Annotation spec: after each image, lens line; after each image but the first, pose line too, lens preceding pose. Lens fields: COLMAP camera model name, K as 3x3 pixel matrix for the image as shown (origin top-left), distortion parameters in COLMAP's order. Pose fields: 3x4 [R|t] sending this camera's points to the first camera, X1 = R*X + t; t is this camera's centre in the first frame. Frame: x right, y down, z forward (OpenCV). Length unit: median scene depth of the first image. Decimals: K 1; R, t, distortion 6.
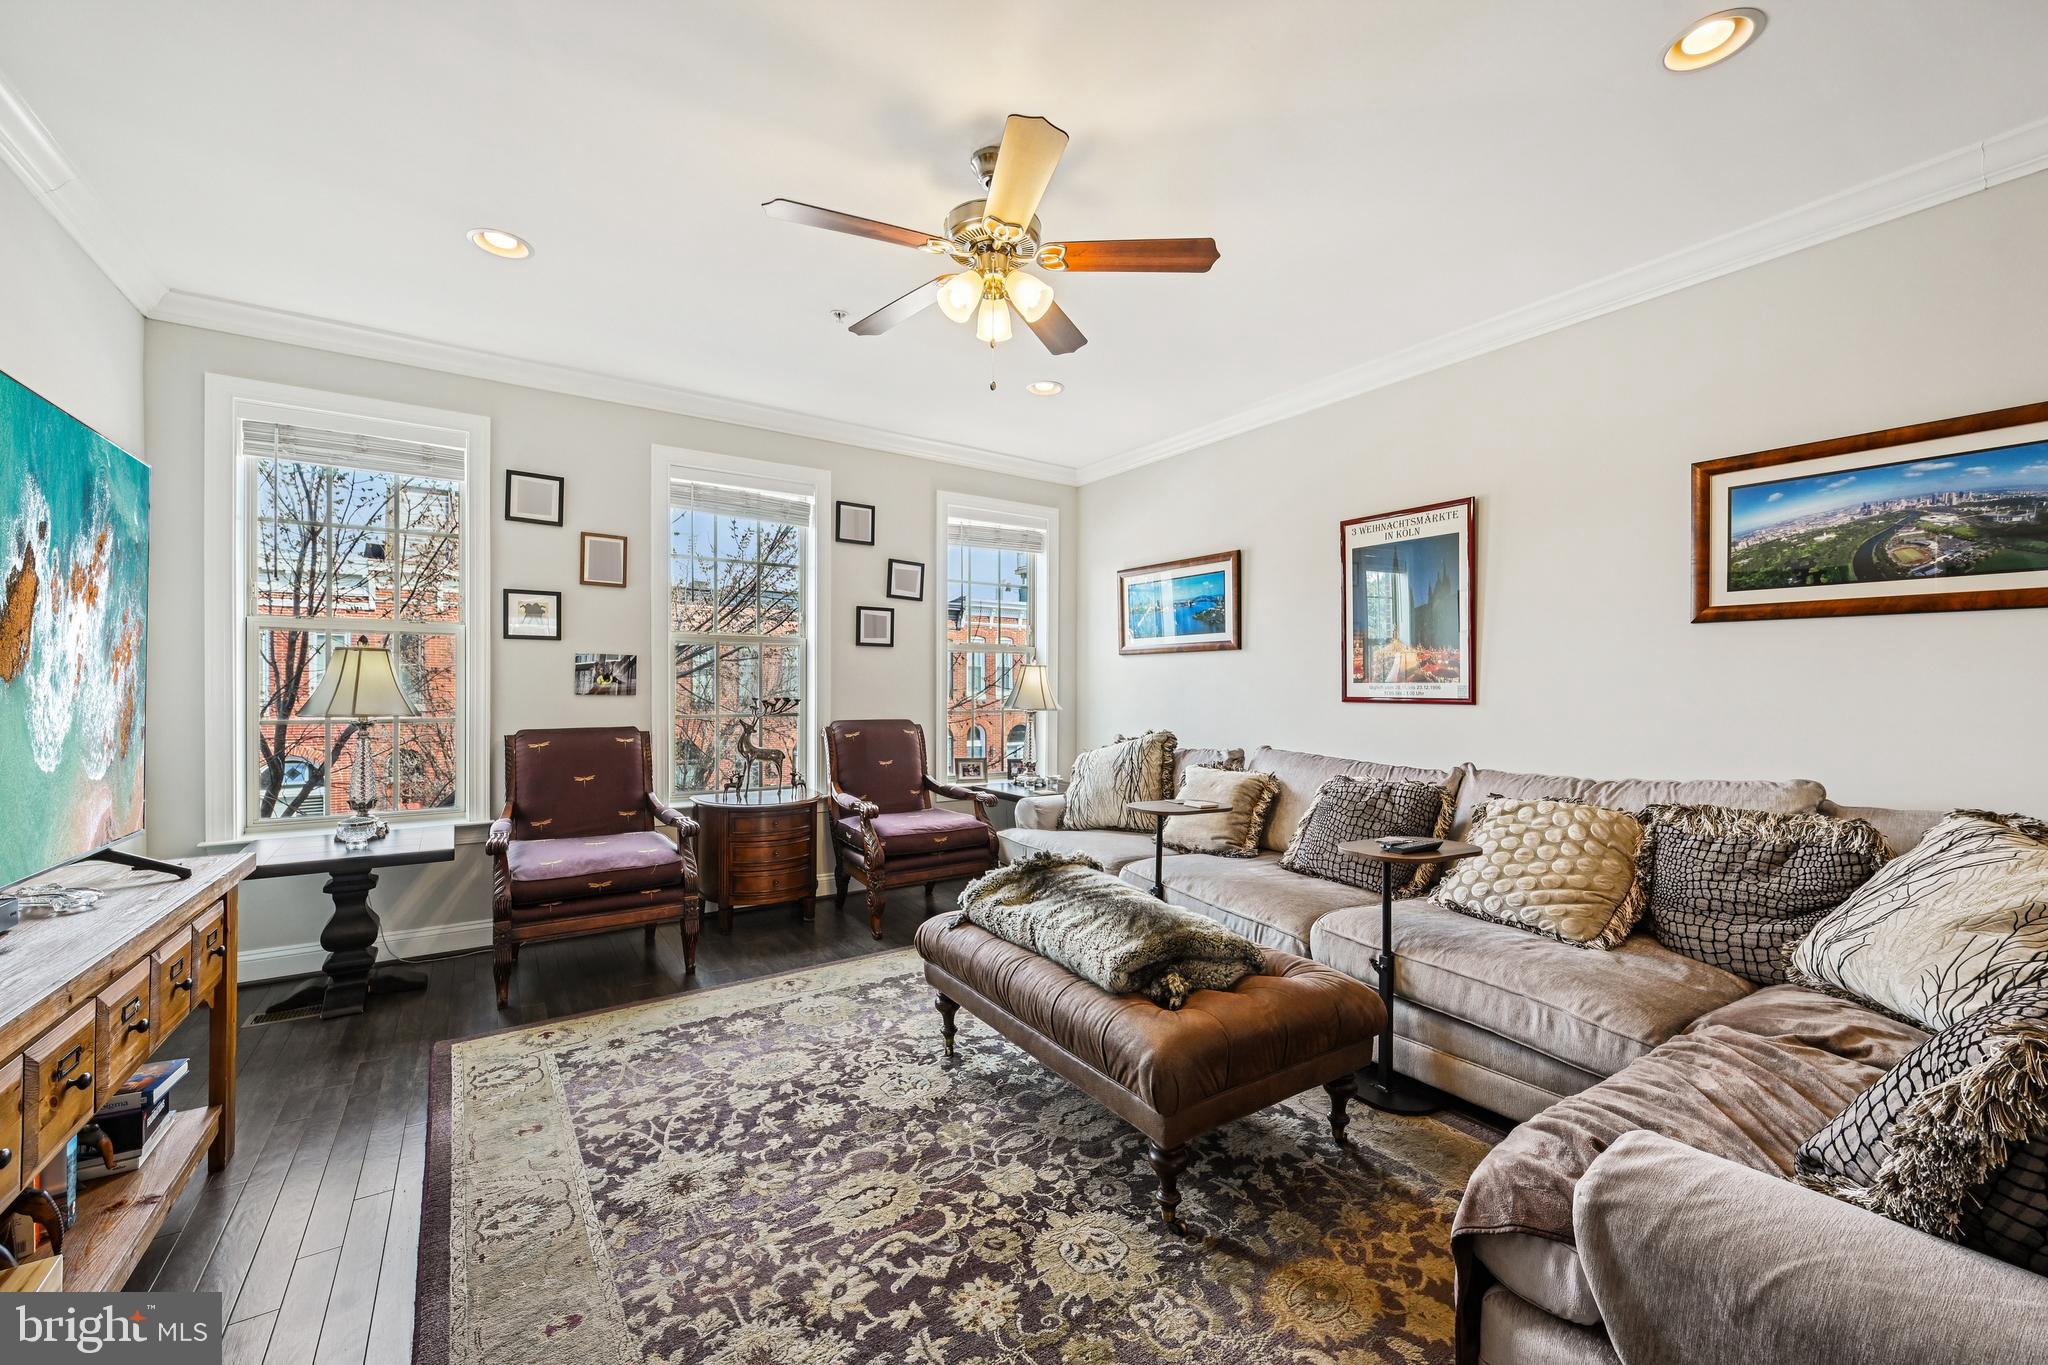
lens RADIAL K [[798.9, 0, 1034.5], [0, 798.9, 687.2], [0, 0, 1]] dist [-0.000874, 0.000181]
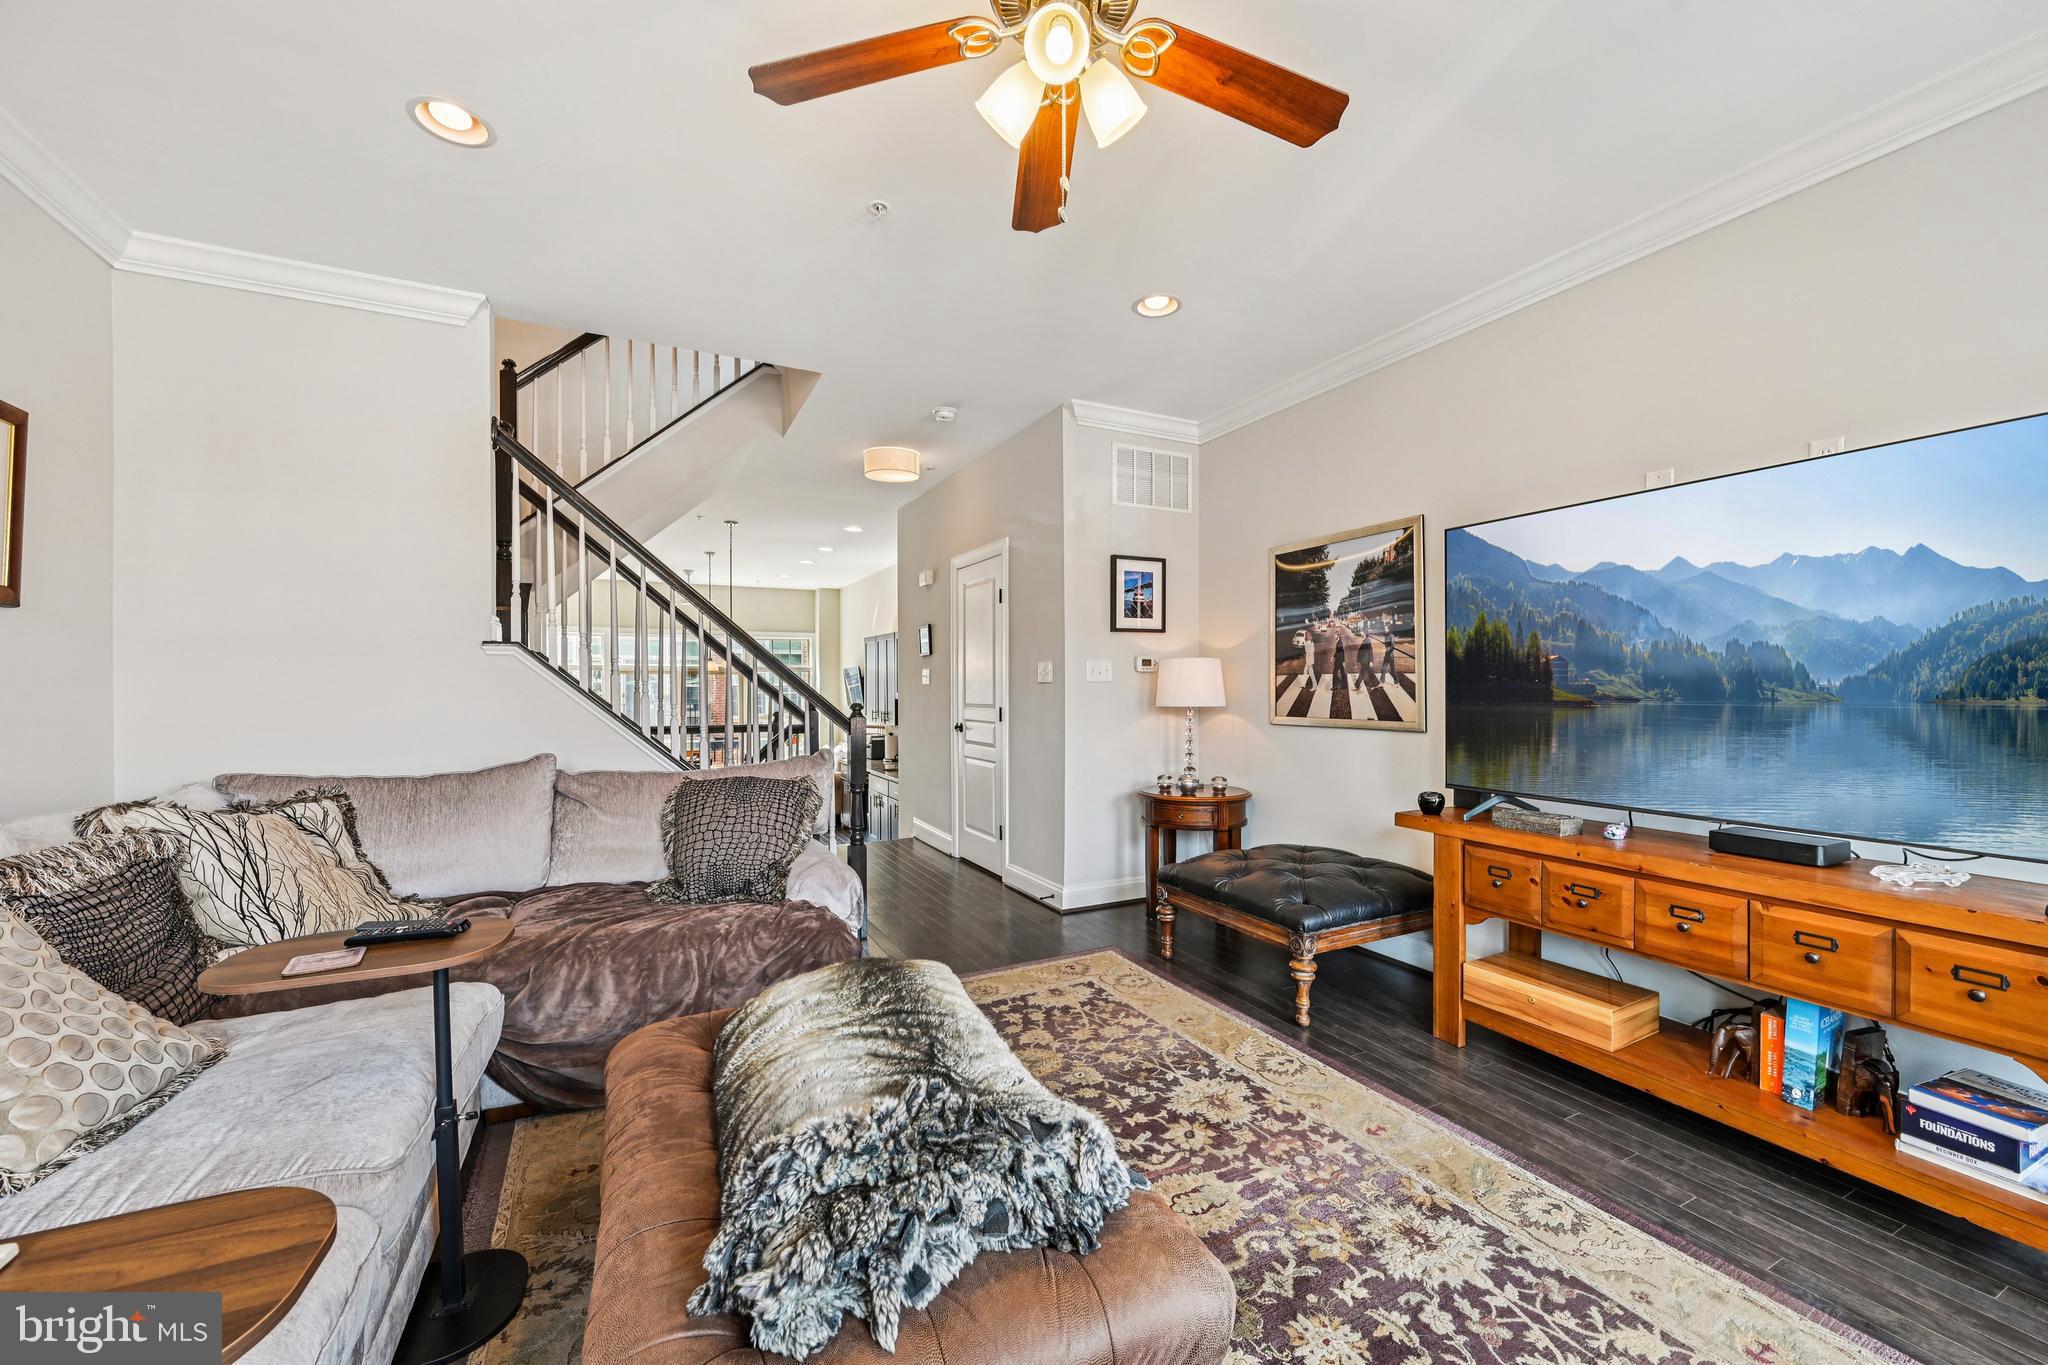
lens RADIAL K [[811.7, 0, 1032.2], [0, 811.7, 683.2], [0, 0, 1]] dist [-0.000329, -0.000078]
pose [[-0.990403, -0.000667, 0.138210, -0.117545], [-0.001177, 0.999993, -0.003602, 0.001695], [-0.138206, -0.003730, -0.990396, 1.643800]]
